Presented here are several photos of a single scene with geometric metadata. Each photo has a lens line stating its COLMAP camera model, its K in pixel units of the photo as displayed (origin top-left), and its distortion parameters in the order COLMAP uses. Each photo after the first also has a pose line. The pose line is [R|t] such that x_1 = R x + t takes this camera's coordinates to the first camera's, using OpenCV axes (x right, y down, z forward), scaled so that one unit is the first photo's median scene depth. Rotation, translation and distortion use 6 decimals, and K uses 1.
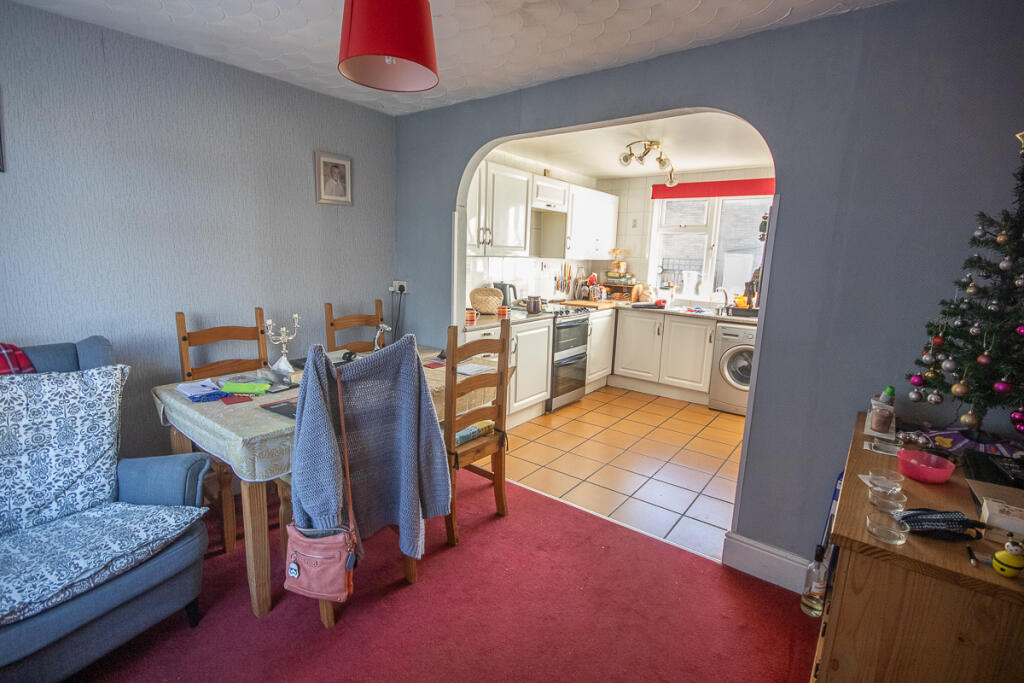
lens RADIAL K [[484.3, 0, 511.6], [0, 484.3, 340.2], [0, 0, 1]] dist [-0.002030, -0.000116]
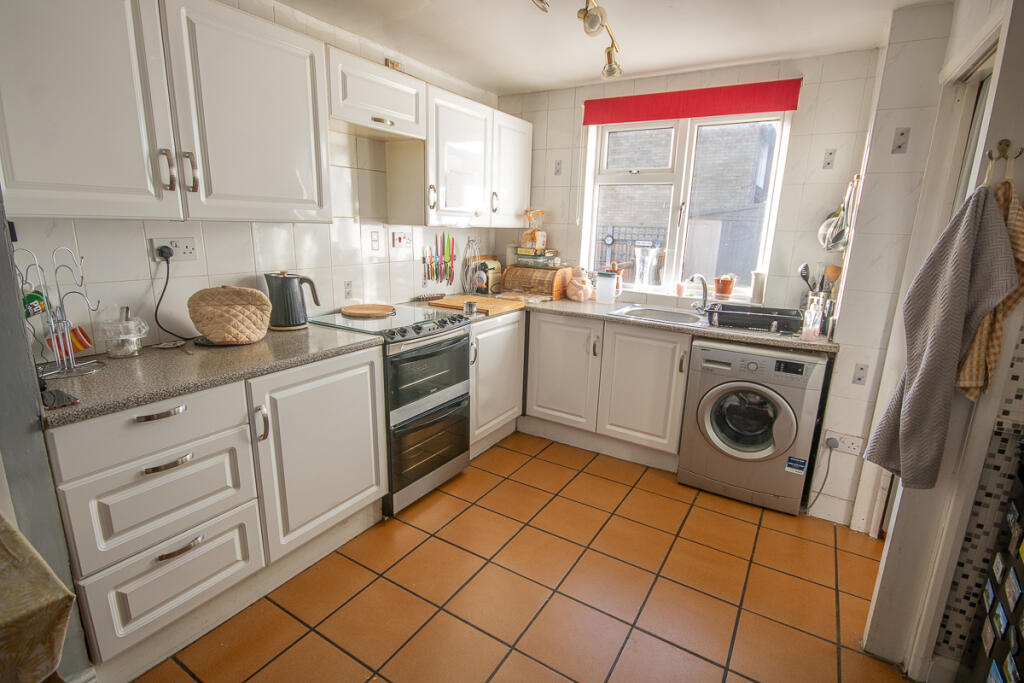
lens RADIAL K [[484.3, 0, 512.2], [0, 484.3, 339.7], [0, 0, 1]] dist [-0.002030, -0.000116]
pose [[0.996021, -0.023134, 0.086061, 0.152689], [0.017854, 0.997939, 0.061629, -0.068562], [-0.087309, -0.059847, 0.994382, 0.421456]]
